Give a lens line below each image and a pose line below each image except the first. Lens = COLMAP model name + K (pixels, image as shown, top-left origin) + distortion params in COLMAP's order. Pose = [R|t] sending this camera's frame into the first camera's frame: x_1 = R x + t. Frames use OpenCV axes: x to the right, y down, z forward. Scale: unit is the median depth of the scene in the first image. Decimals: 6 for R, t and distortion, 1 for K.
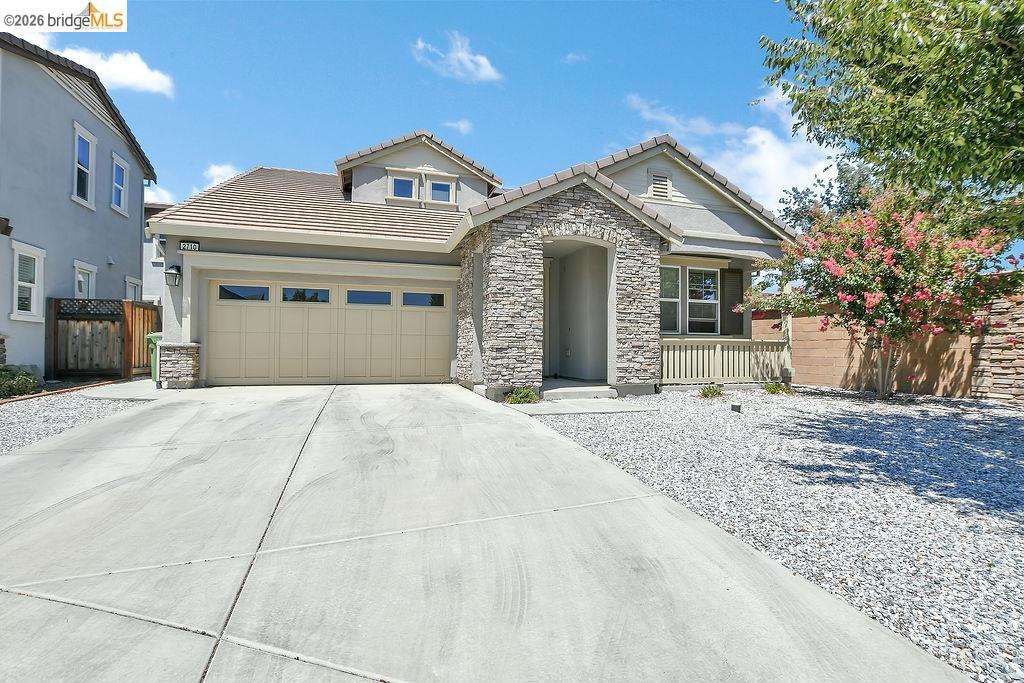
lens RADIAL K [[461.4, 0, 510.0], [0, 461.4, 344.0], [0, 0, 1]] dist [-0.025036, 0.000551]
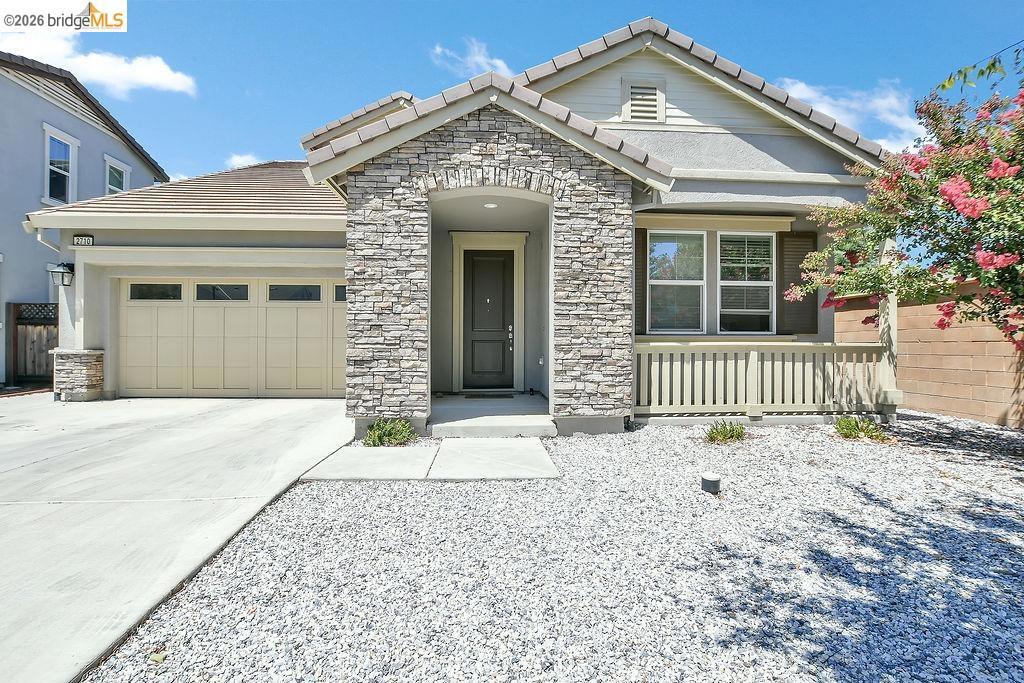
lens RADIAL K [[461.4, 0, 510.0], [0, 461.4, 344.0], [0, 0, 1]] dist [-0.025036, 0.000551]
pose [[0.969743, -0.002302, -0.244116, 0.316951], [0.004703, 0.999946, 0.009253, -0.018045], [0.244082, -0.010121, 0.969702, 0.356041]]
